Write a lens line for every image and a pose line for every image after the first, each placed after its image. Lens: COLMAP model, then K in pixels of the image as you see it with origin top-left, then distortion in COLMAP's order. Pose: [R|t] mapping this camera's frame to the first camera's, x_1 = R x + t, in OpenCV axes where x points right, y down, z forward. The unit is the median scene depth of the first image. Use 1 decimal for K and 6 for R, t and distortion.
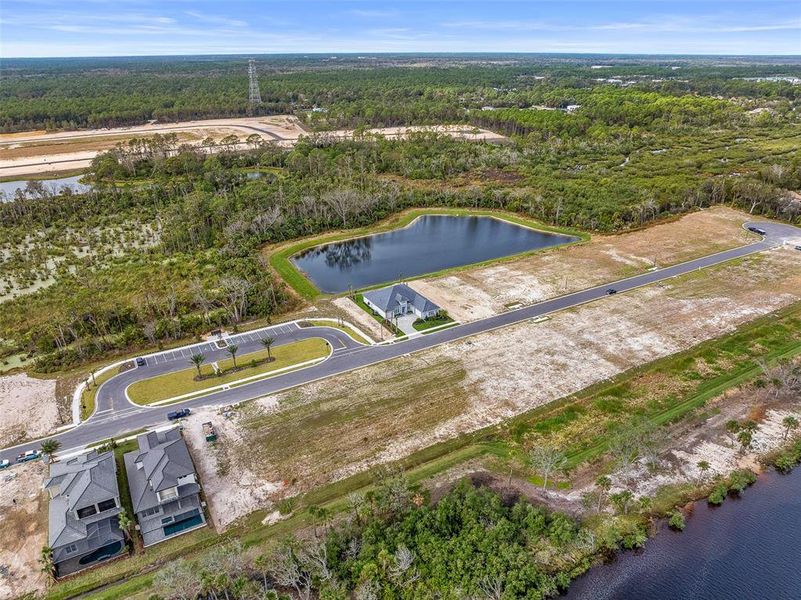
lens RADIAL K [[562.5, 0, 397.6], [0, 562.5, 303.2], [0, 0, 1]] dist [-0.036770, -0.004770]
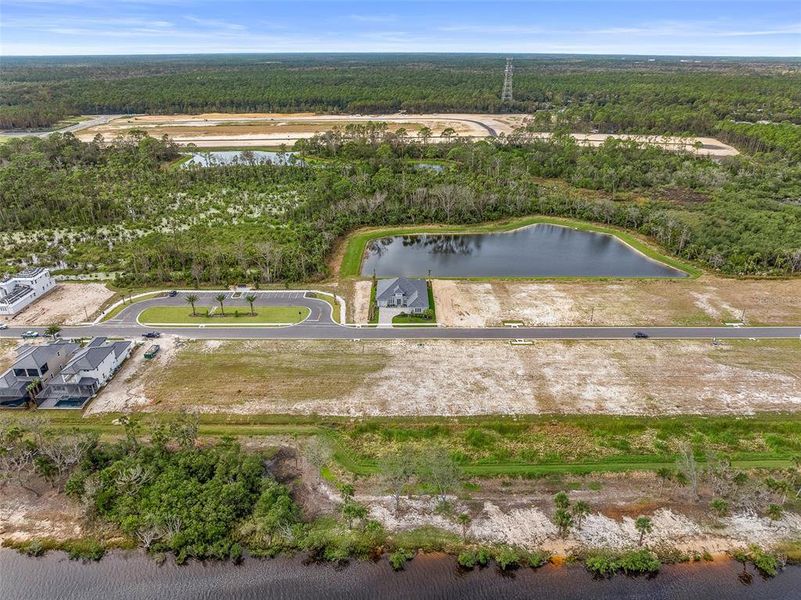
lens RADIAL K [[562.5, 0, 398.1], [0, 562.5, 300.9], [0, 0, 1]] dist [-0.036770, -0.004770]
pose [[0.868192, 0.206970, -0.451006, 0.486871], [-0.208464, 0.976900, 0.047010, -0.038971], [0.450317, 0.053205, 0.891282, 0.092232]]
